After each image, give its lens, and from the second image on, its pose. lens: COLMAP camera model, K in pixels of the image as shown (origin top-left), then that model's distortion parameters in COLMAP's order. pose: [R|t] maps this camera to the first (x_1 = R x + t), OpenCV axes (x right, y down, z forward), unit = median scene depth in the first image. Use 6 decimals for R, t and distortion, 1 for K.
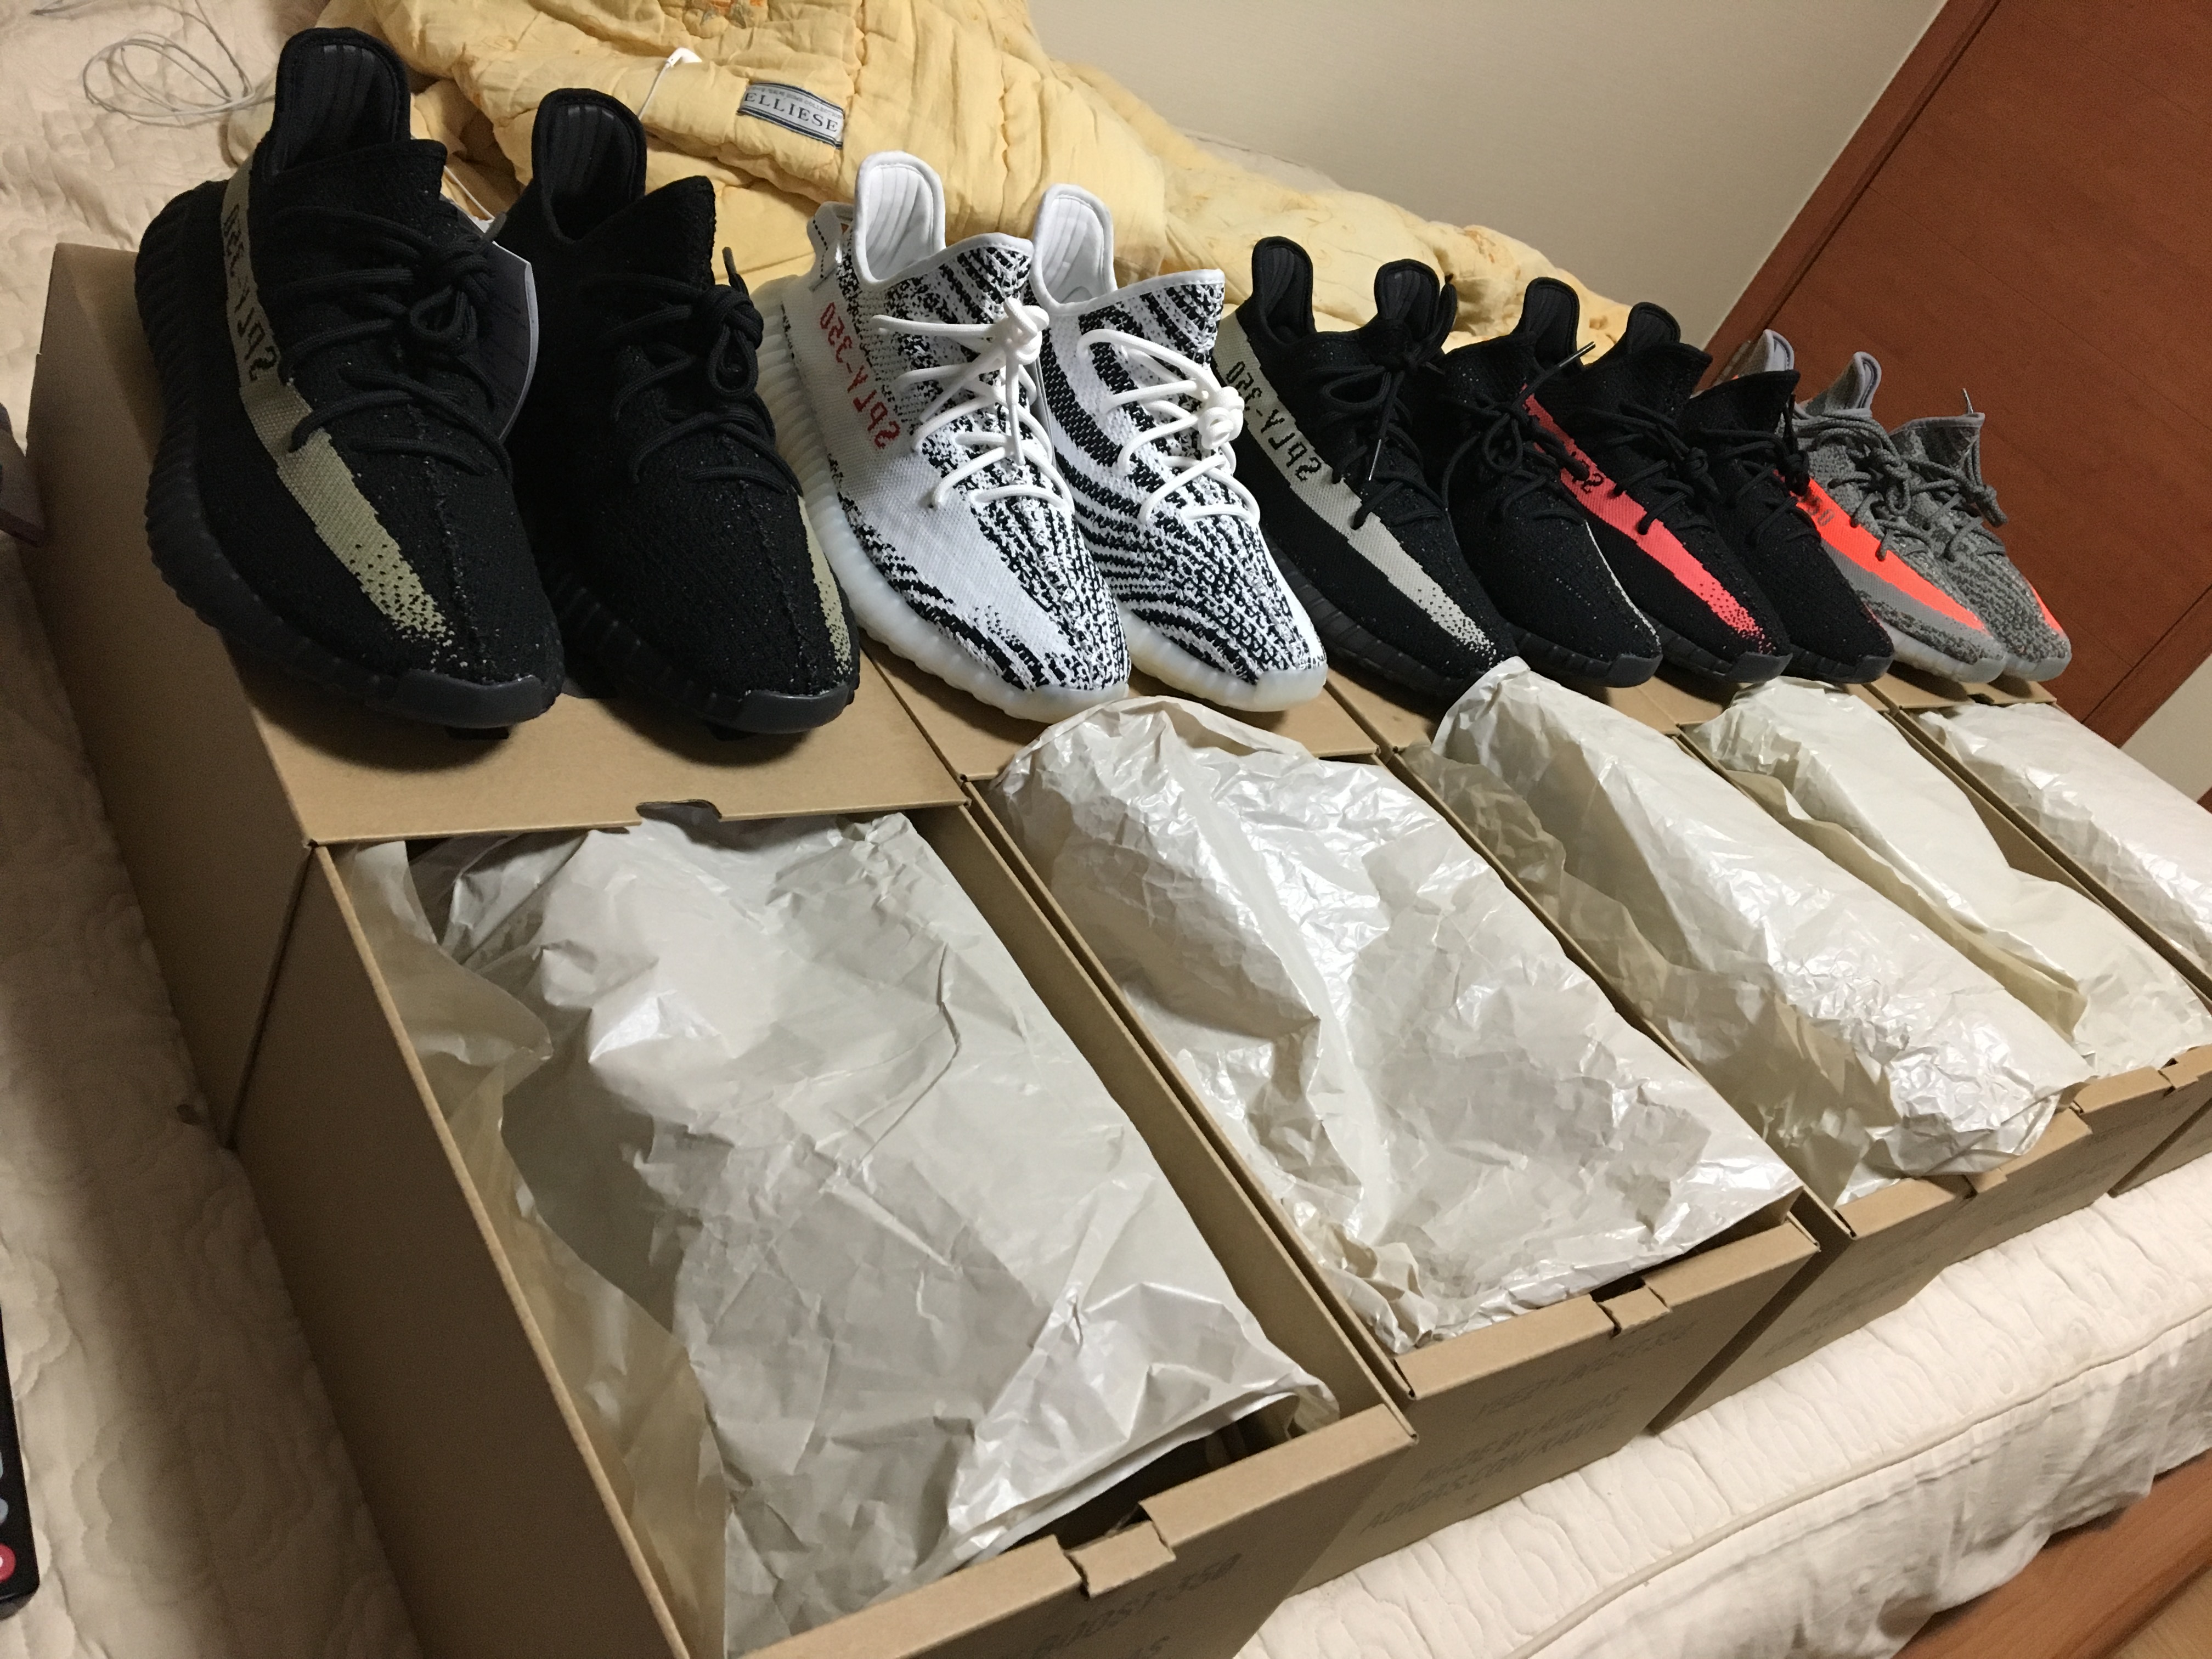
lens RADIAL K [[1932.3, 0, 1106.0], [0, 1932.3, 829.5], [0, 0, 1]] dist [0.115105, -0.187636]
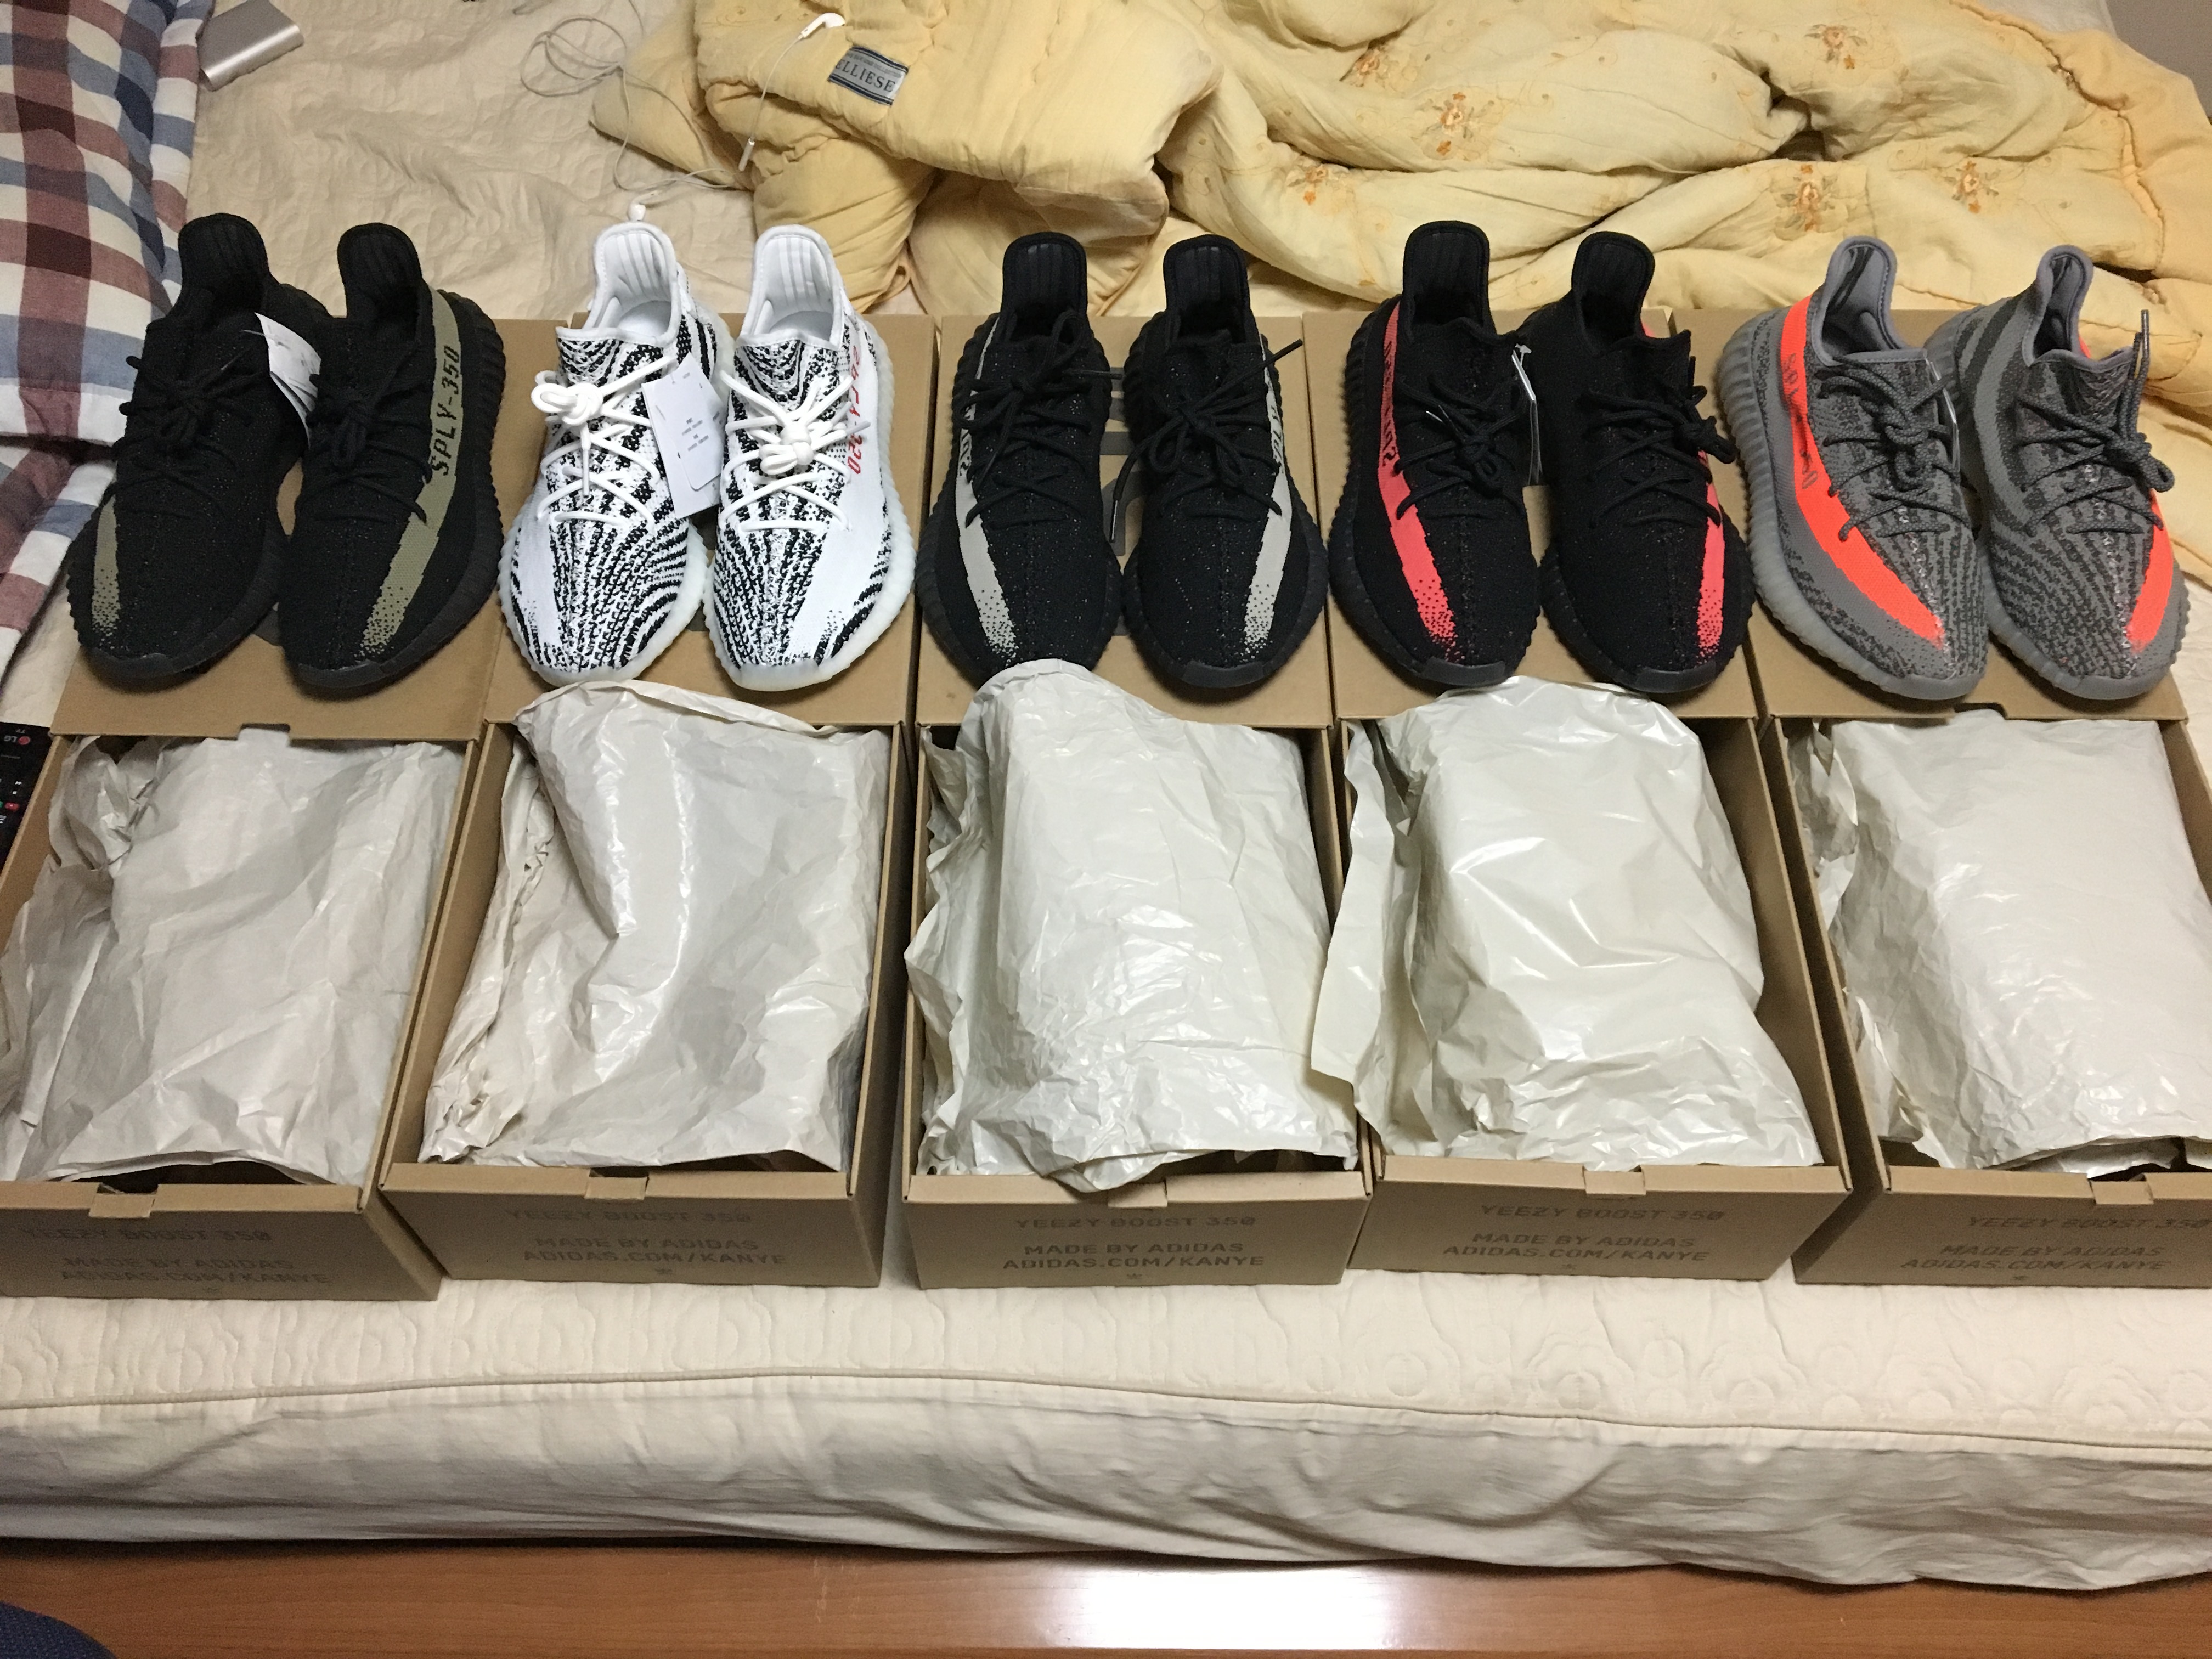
lens RADIAL K [[1932.3, 0, 1106.0], [0, 1932.3, 829.5], [0, 0, 1]] dist [0.115105, -0.187636]
pose [[0.737972, 0.235006, -0.632590, 1.104316], [-0.069011, 0.958771, 0.275674, -0.347792], [0.671293, -0.159784, 0.723764, 0.187187]]
